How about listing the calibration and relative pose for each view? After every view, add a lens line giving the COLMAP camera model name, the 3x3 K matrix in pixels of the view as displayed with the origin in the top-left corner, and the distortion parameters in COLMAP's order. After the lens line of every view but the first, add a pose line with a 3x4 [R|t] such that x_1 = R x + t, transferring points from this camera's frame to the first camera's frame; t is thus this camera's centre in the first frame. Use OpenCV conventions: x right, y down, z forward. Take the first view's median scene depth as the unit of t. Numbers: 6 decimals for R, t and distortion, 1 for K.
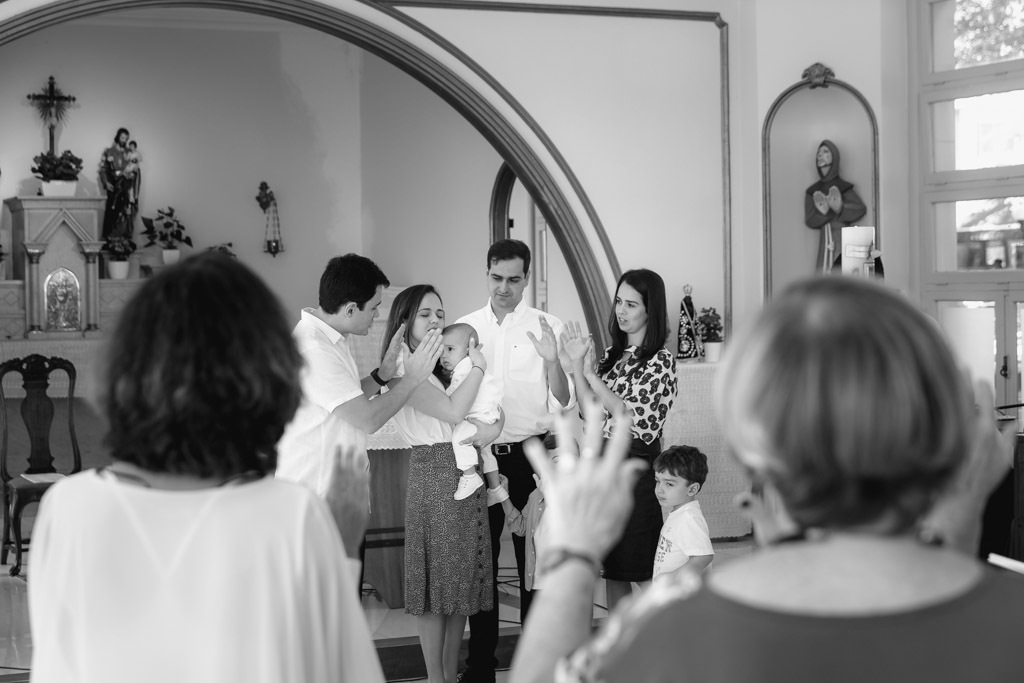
lens RADIAL K [[2056.9, 0, 512.0], [0, 2056.9, 341.5], [0, 0, 1]] dist [0.048703, 0.028203]
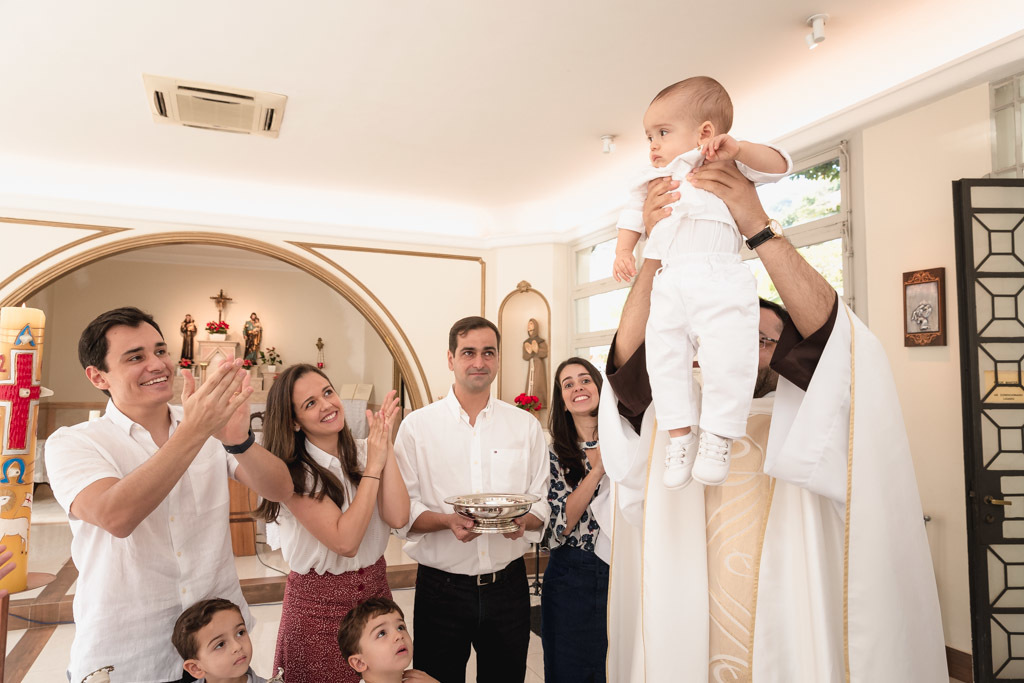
lens RADIAL K [[690.3, 0, 512.0], [0, 690.3, 341.5], [0, 0, 1]] dist [-0.031824, 0.028919]
pose [[0.998740, 0.022639, -0.044786, 0.139821], [-0.026805, 0.995142, -0.094732, -0.006258], [0.042424, 0.095813, 0.994495, 0.258068]]
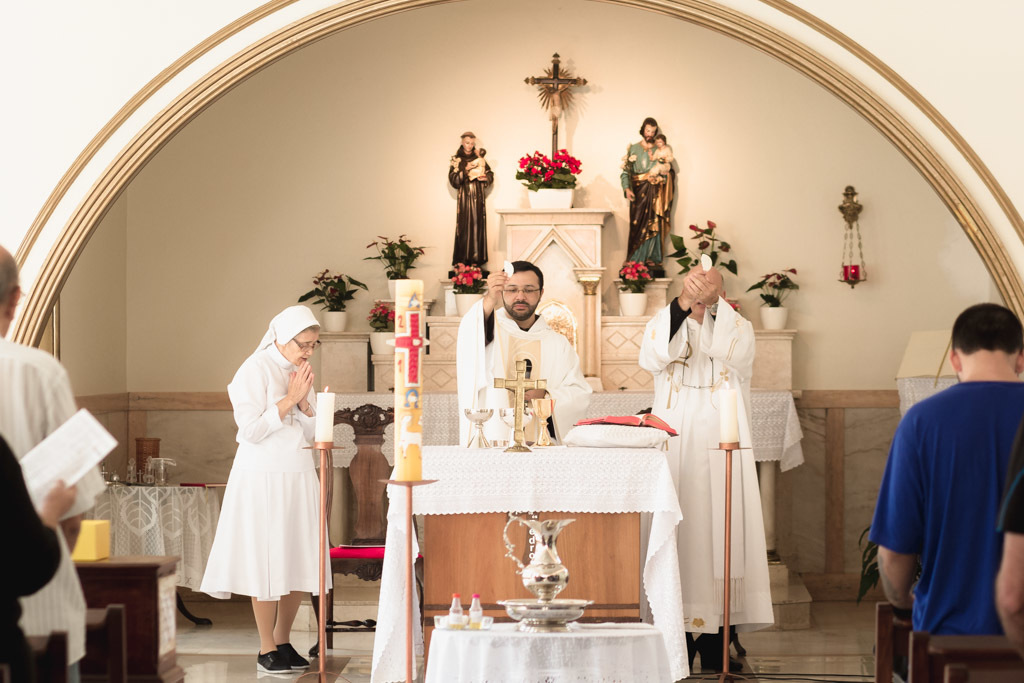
lens RADIAL K [[4132.0, 0, 512.0], [0, 4132.0, 341.5], [0, 0, 1]] dist [-0.491778, 1.849195]
pose [[0.895439, 0.012117, -0.445020, 0.456612], [-0.022995, 0.999554, -0.019054, 0.009115], [0.444591, 0.027295, 0.895318, -0.390719]]
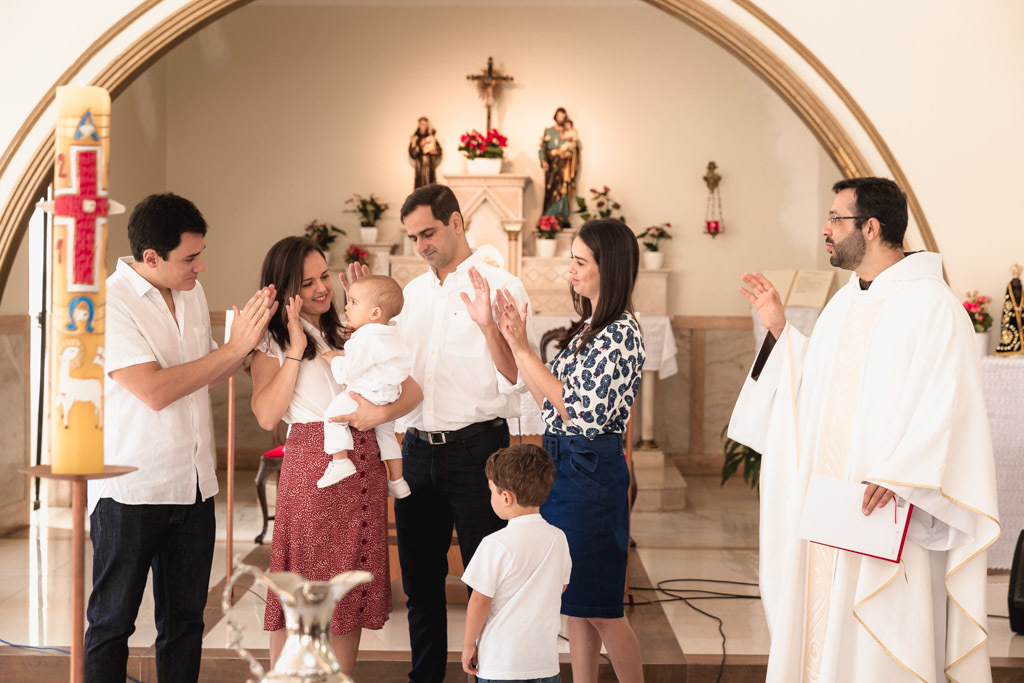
lens RADIAL K [[1828.6, 0, 512.0], [0, 1828.6, 341.5], [0, 0, 1]] dist [-0.020462, -0.005772]
pose [[0.897443, 0.034862, -0.439751, 0.189280], [-0.035633, 0.999344, 0.006505, 0.005164], [0.439689, 0.009832, 0.898096, 0.202455]]
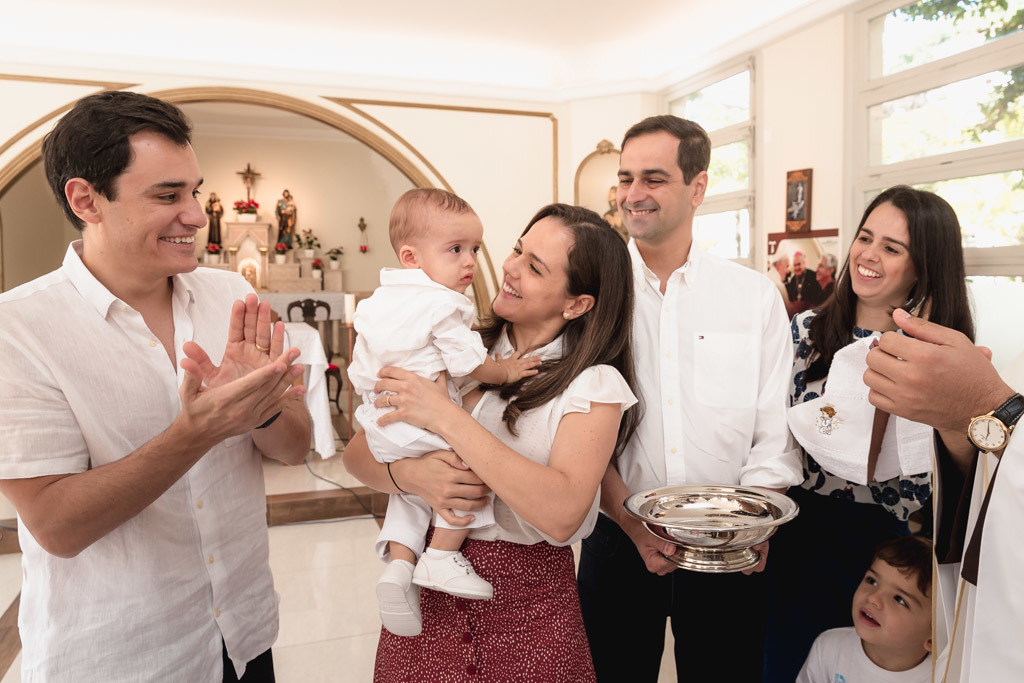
lens RADIAL K [[749.4, 0, 520.8], [0, 749.4, 304.7], [0, 0, 1]] dist [-0.011001, -0.000920]
pose [[0.994919, 0.015942, -0.099409, 0.118198], [-0.015093, 0.999843, 0.009292, -0.000985], [0.099542, -0.007744, 0.995003, 0.302907]]
